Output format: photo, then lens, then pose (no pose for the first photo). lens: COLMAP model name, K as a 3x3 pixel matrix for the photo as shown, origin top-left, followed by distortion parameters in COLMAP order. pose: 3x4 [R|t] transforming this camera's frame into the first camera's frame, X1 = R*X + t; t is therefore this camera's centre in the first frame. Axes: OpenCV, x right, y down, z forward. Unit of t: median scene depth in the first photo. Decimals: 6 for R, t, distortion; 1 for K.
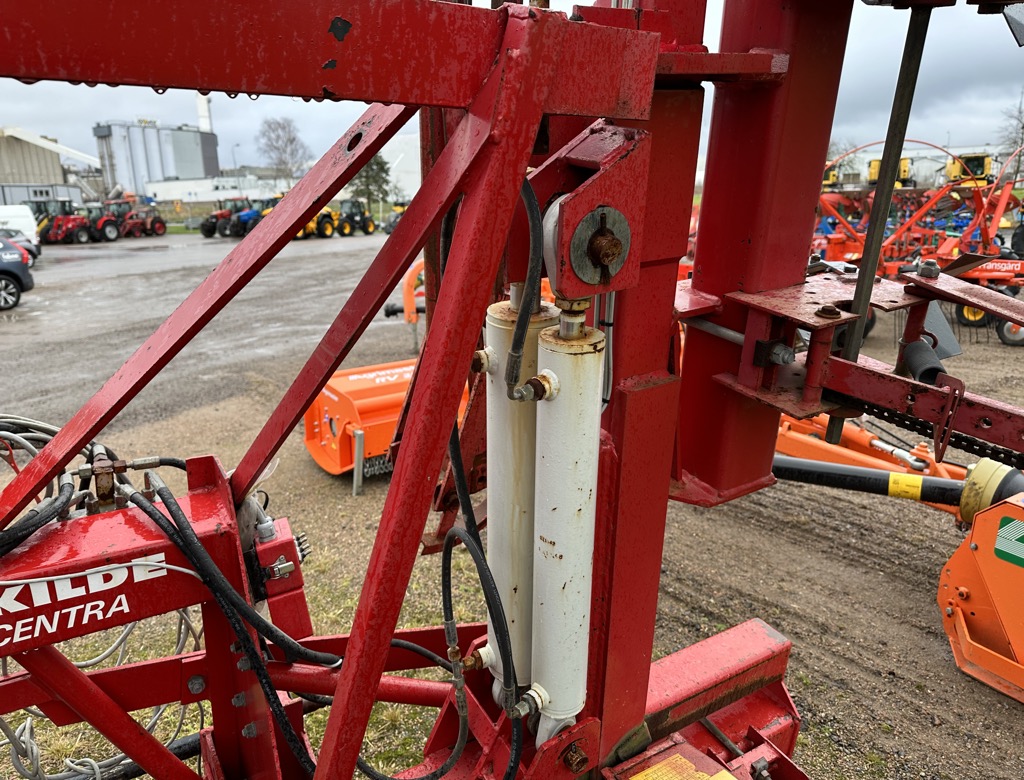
lens RADIAL K [[718.2, 0, 507.4], [0, 718.2, 390.7], [0, 0, 1]] dist [0.038009, -0.056691]
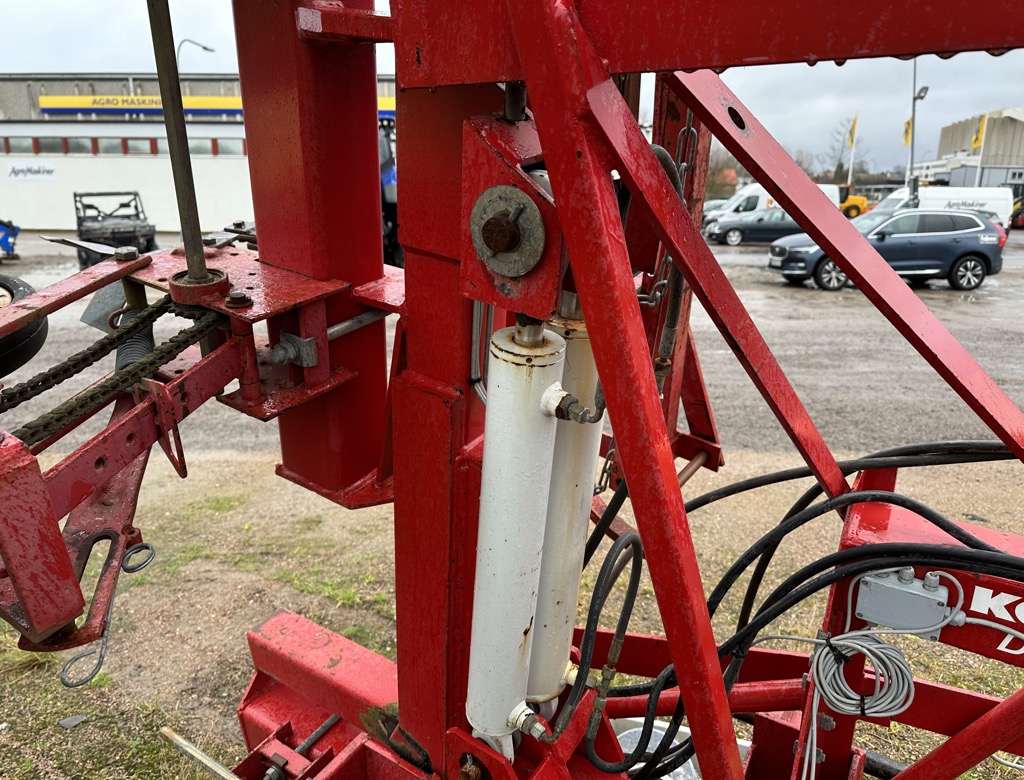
lens RADIAL K [[719.0, 0, 512.0], [0, 719.0, 390.0], [0, 0, 1]] dist [0.002833, -0.005470]
pose [[0.407481, 0.266676, -0.873409, -0.160850], [-0.246232, 0.953074, 0.176122, 0.015088], [0.879391, 0.143295, 0.454023, -0.085871]]
